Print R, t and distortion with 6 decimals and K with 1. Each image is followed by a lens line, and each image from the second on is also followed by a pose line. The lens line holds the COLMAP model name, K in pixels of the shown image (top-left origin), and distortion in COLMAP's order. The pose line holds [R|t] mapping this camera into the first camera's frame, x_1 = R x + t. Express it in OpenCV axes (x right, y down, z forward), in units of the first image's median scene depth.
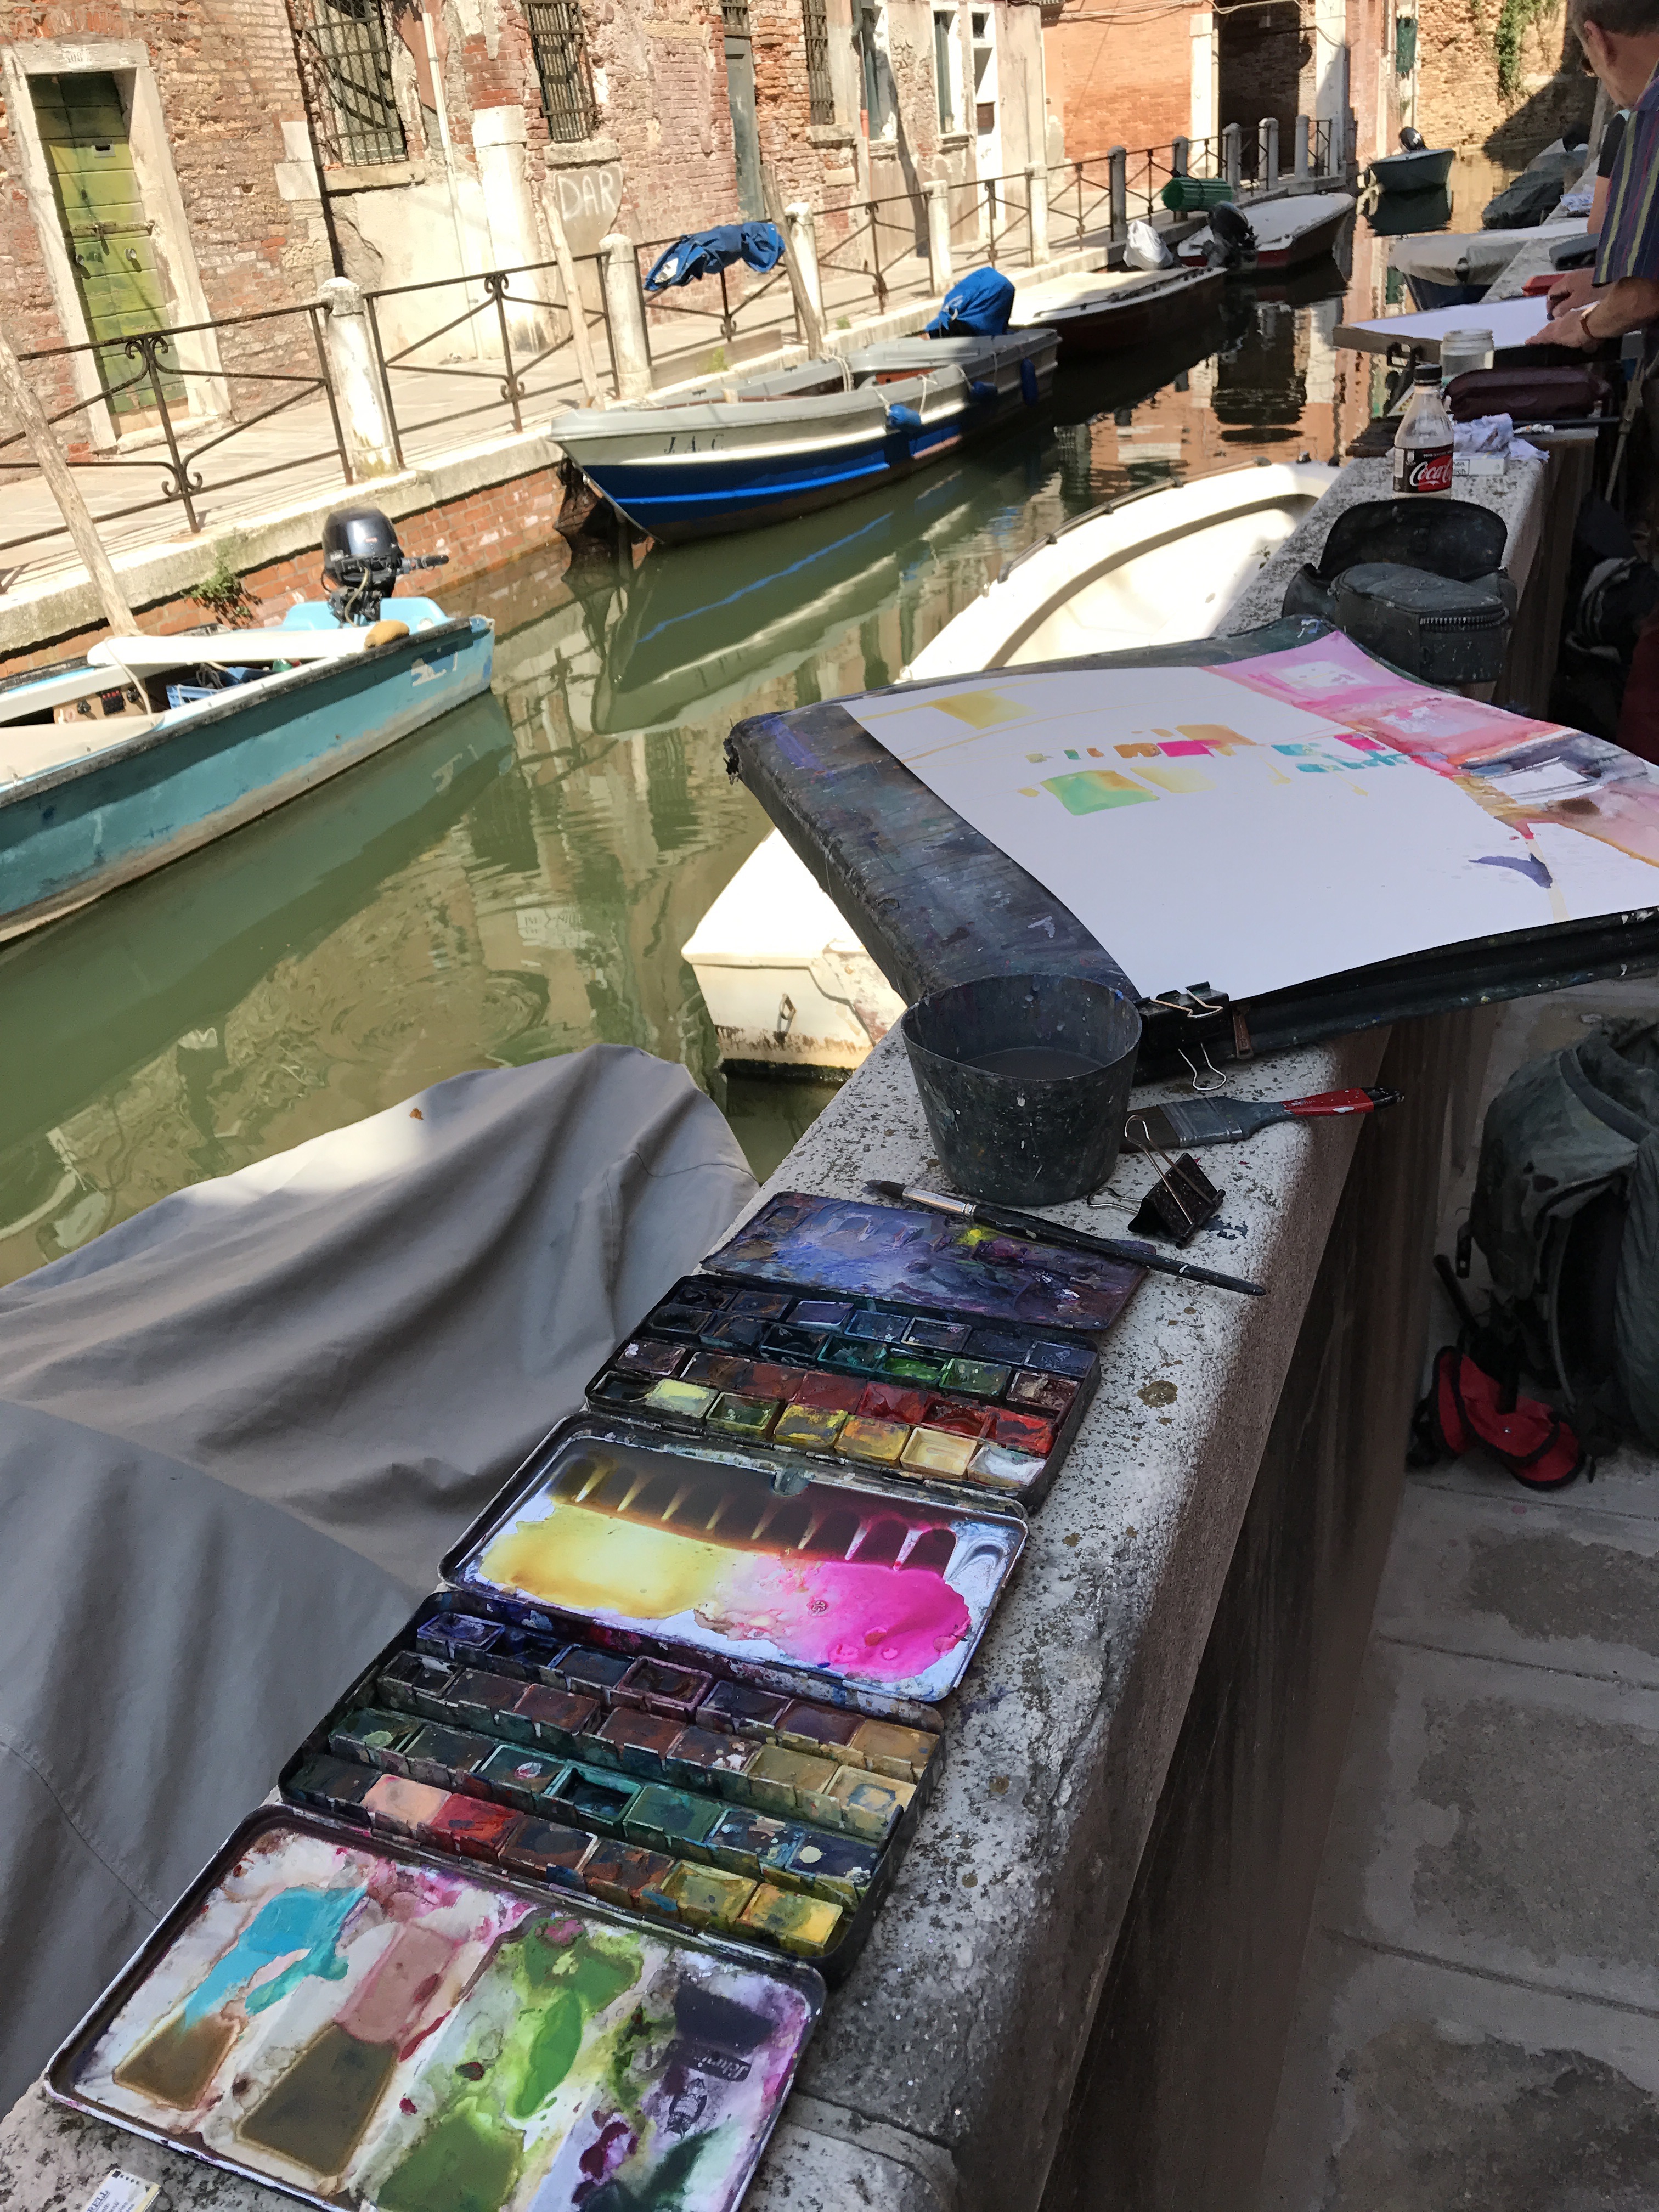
lens RADIAL K [[1866.8, 0, 777.9], [0, 1866.8, 1157.4], [0, 0, 1]] dist [-0.001319, -0.004064]
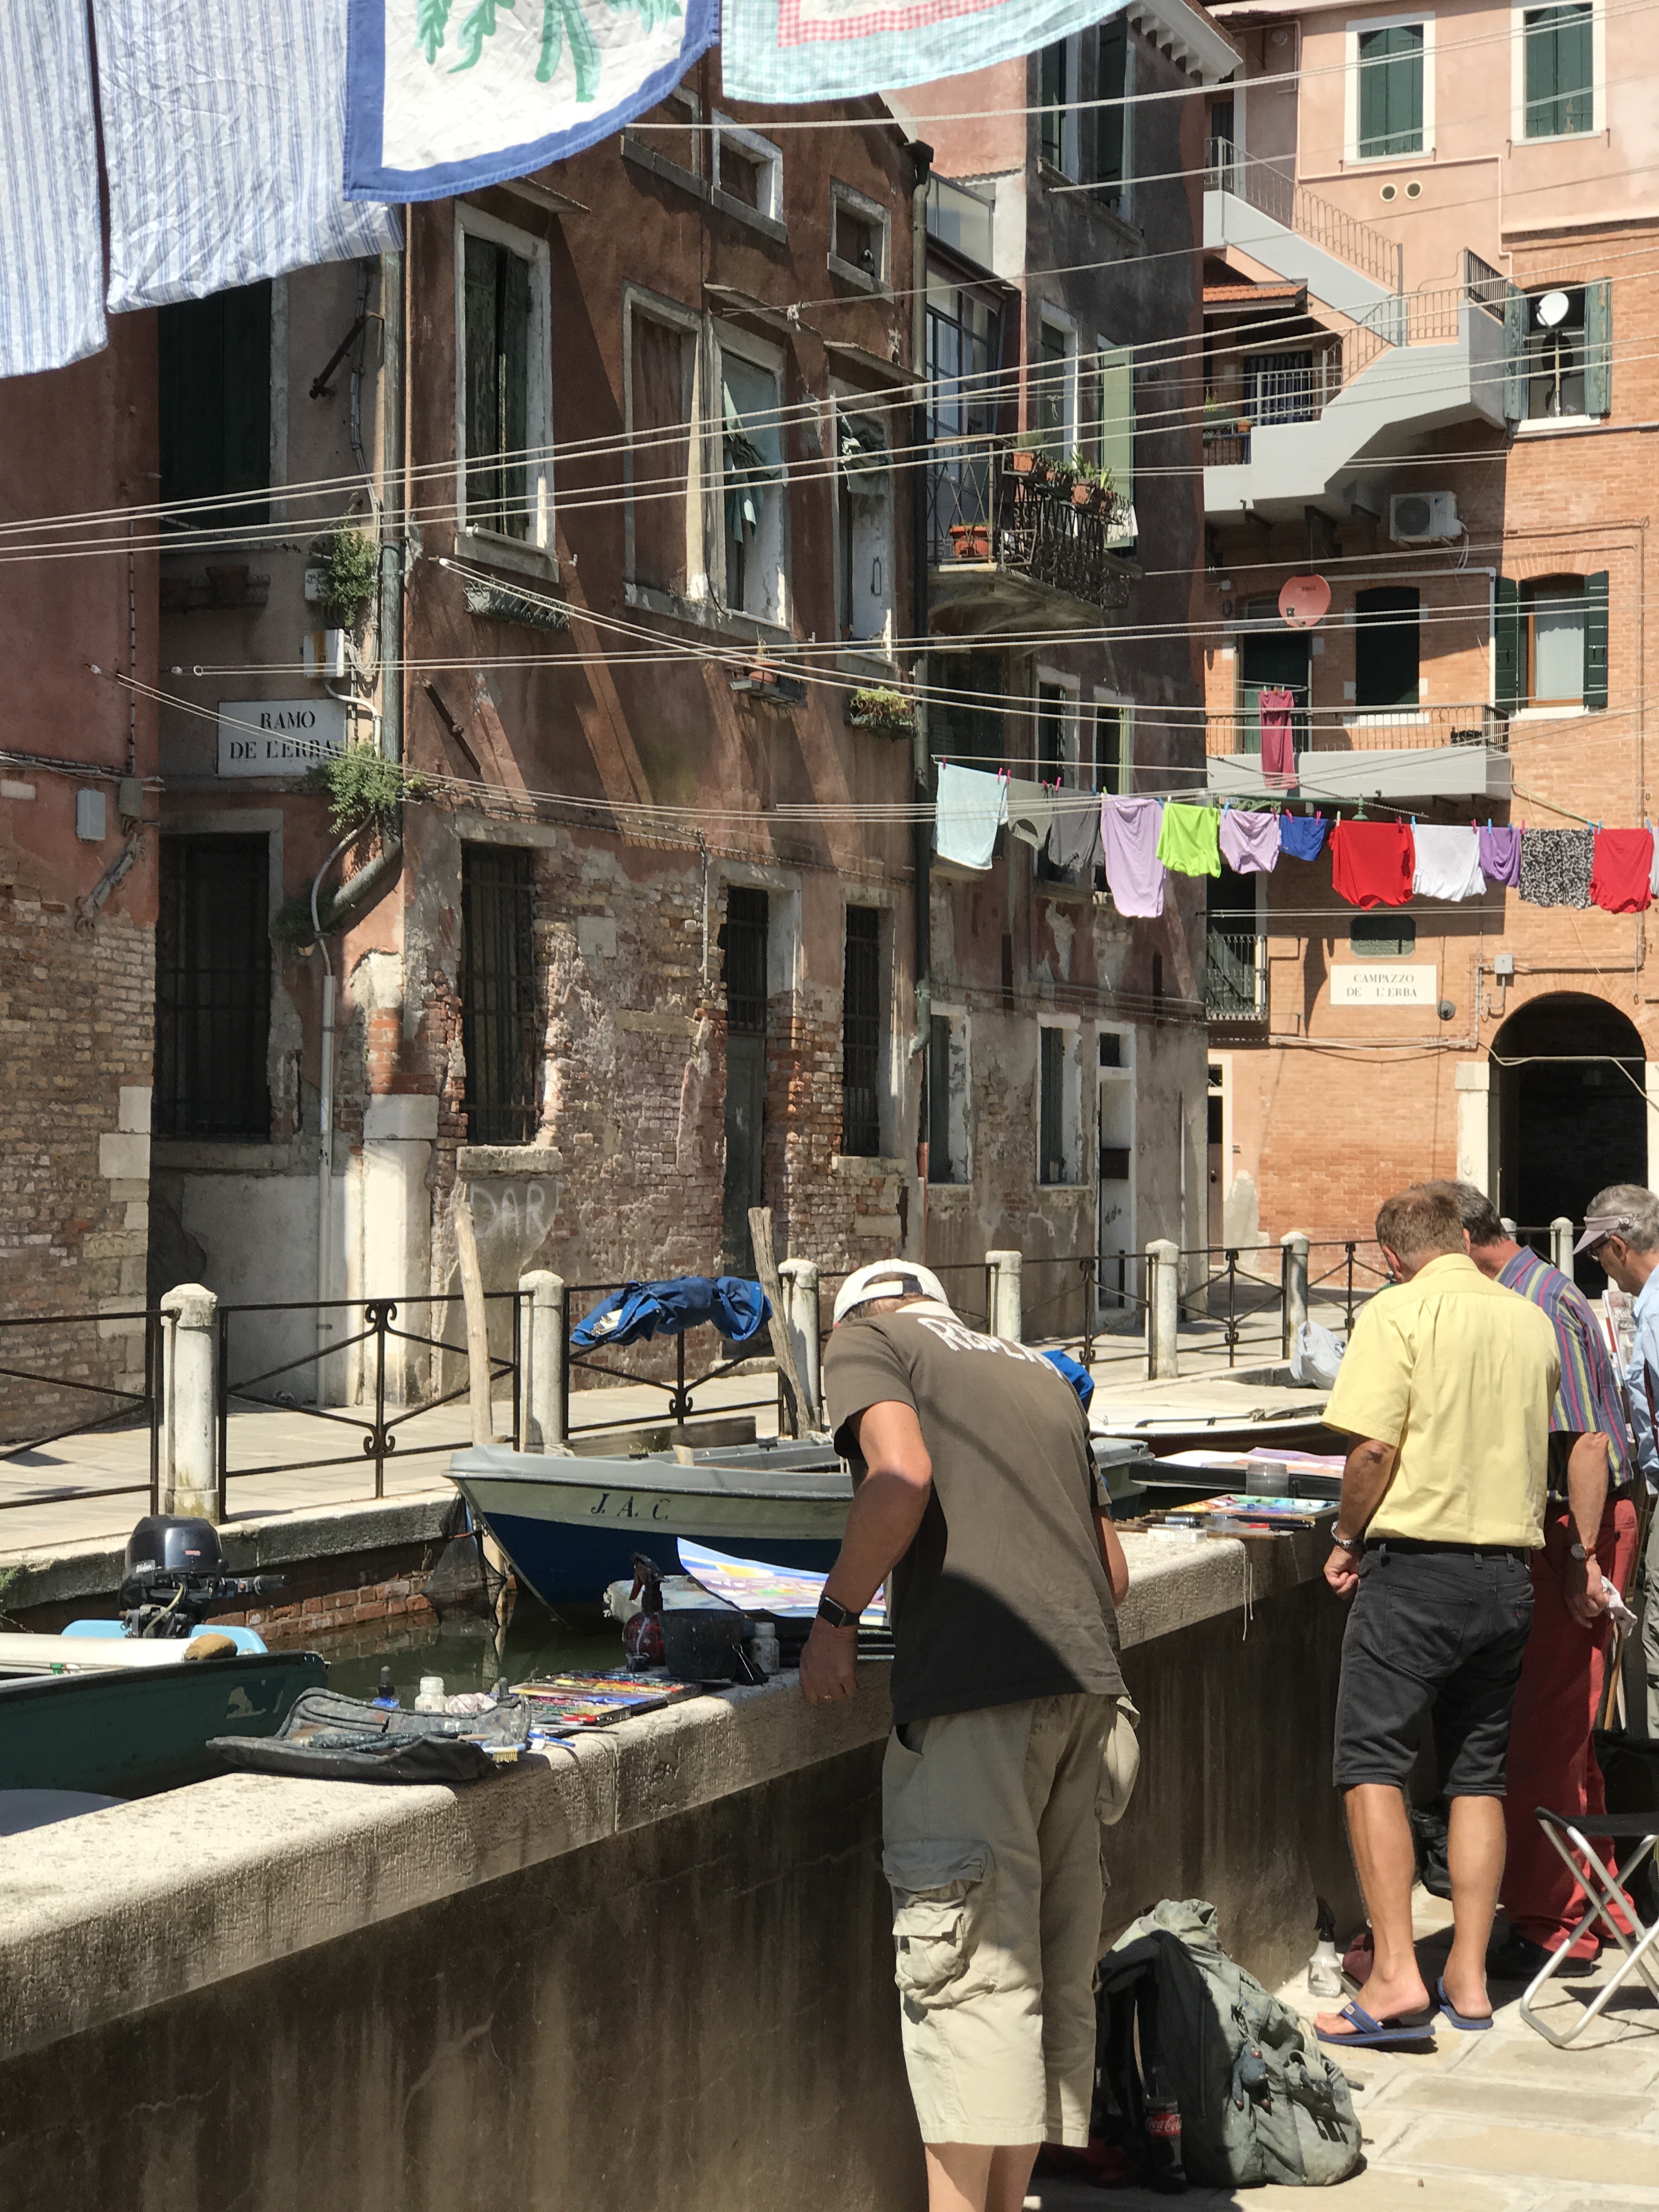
lens RADIAL K [[3763.8, 0, 998.4], [0, 3763.8, 1104.8], [0, 0, 1]] dist [0.022987, -0.048076]
pose [[0.991815, 0.119595, 0.044711, 0.014192], [-0.082585, 0.867966, -0.489709, 0.135272], [-0.097375, 0.482008, 0.870739, -0.287749]]
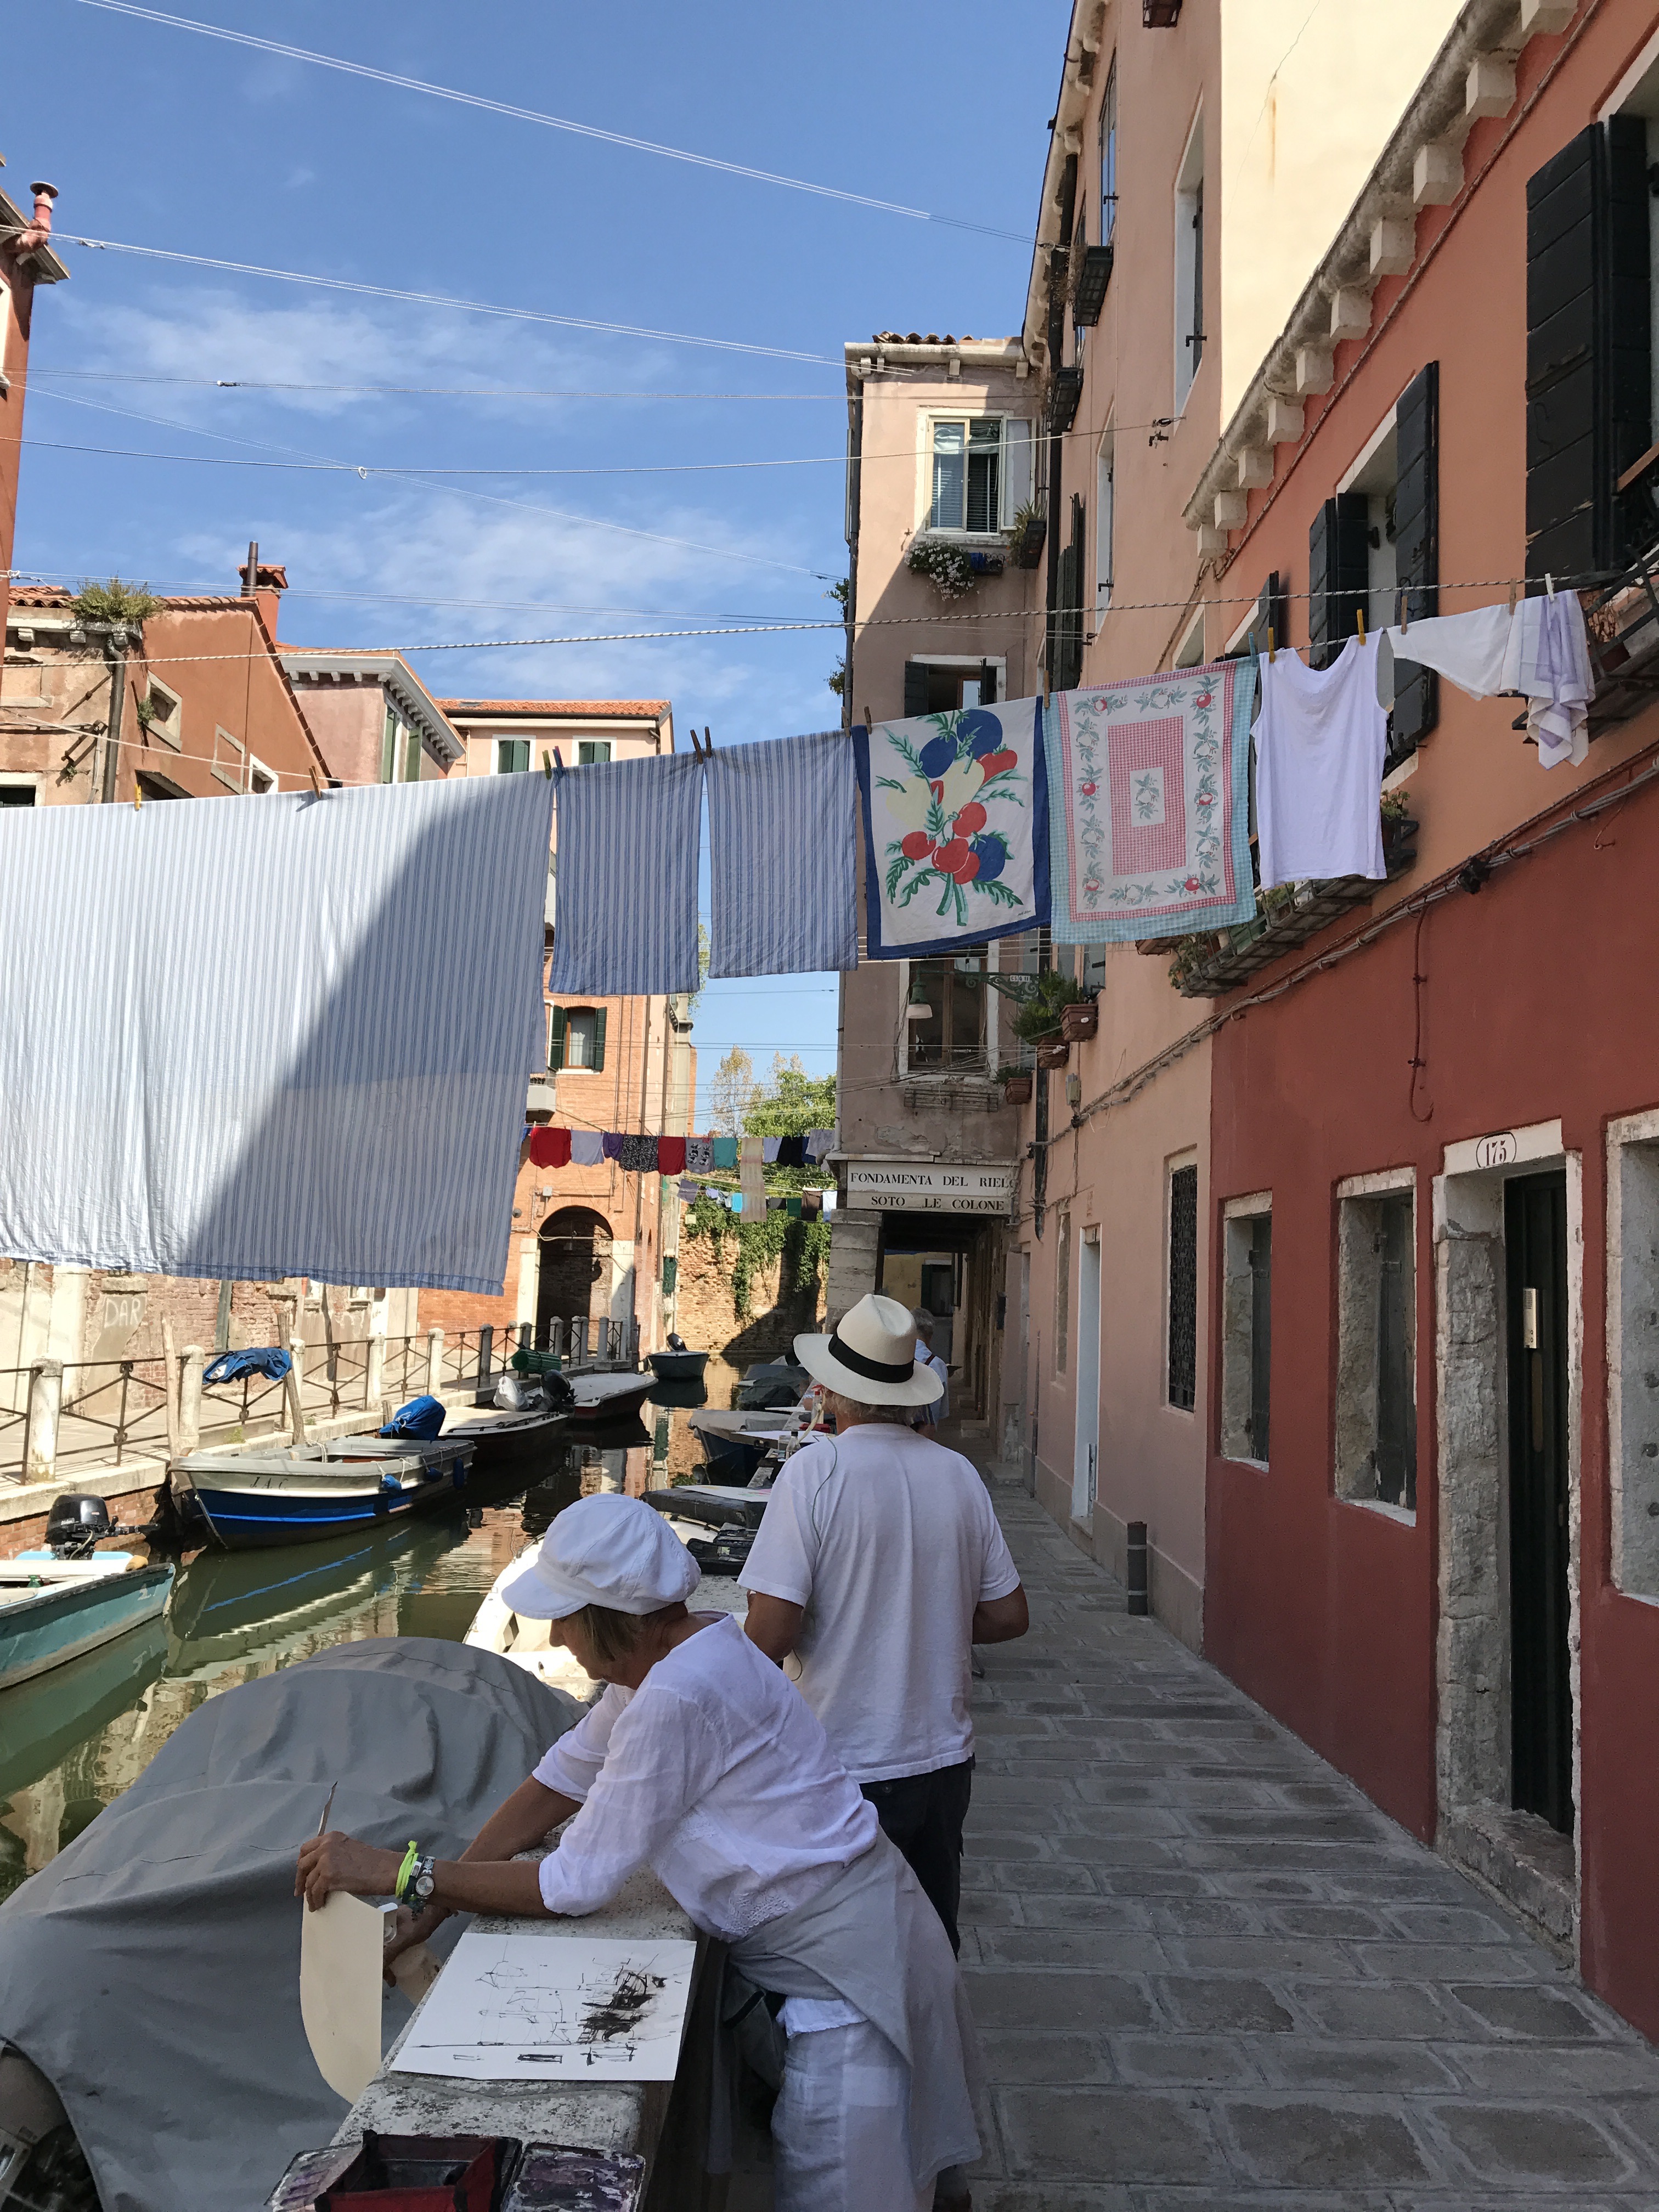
lens RADIAL K [[1846.2, 0, 829.5], [0, 1846.2, 1106.0], [0, 0, 1]] dist [0.276682, -0.497339]
pose [[0.919234, 0.178569, 0.350886, -0.146903], [0.054167, 0.825393, -0.561954, 0.165817], [-0.389966, 0.535574, 0.749057, -0.318233]]
